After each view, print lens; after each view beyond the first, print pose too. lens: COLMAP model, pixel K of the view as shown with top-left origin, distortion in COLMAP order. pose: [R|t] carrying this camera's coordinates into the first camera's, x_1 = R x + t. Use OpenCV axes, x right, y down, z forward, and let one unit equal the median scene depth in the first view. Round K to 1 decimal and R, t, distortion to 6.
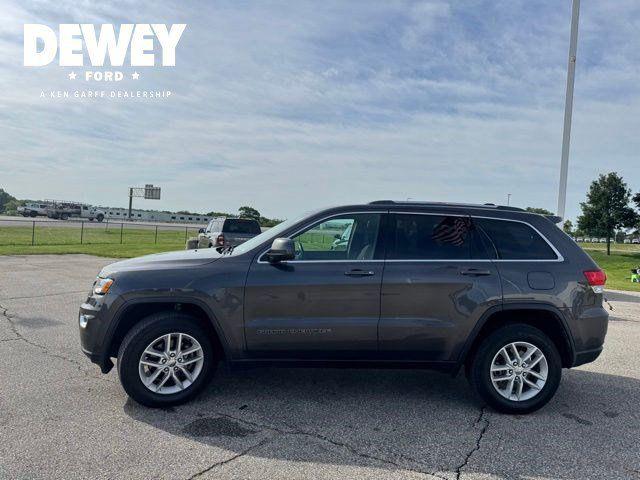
lens RADIAL K [[445.8, 0, 318.5], [0, 445.8, 240.0], [0, 0, 1]] dist [0.047858, -0.061828]
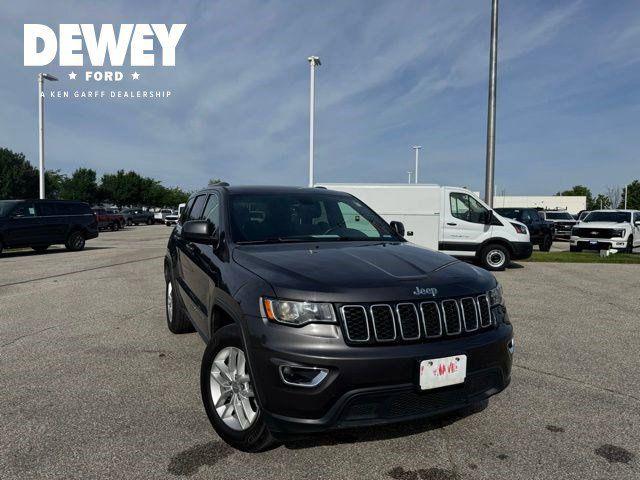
lens RADIAL K [[445.8, 0, 313.6], [0, 445.8, 244.2], [0, 0, 1]] dist [0.047858, -0.061828]
pose [[-0.345359, -0.107780, 0.932261, -1.099513], [-0.005174, 0.993587, 0.112953, -0.076521], [-0.938456, 0.034185, -0.343702, 1.569510]]
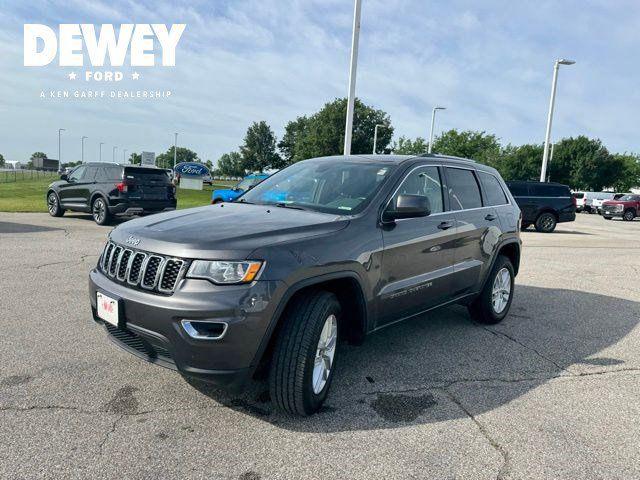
lens RADIAL K [[445.8, 0, 324.5], [0, 445.8, 237.8], [0, 0, 1]] dist [0.047858, -0.061828]
pose [[0.727543, -0.090265, 0.680098, -0.816909], [0.000216, 0.991337, 0.131343, -0.034377], [-0.686062, -0.095411, 0.721260, 0.426216]]
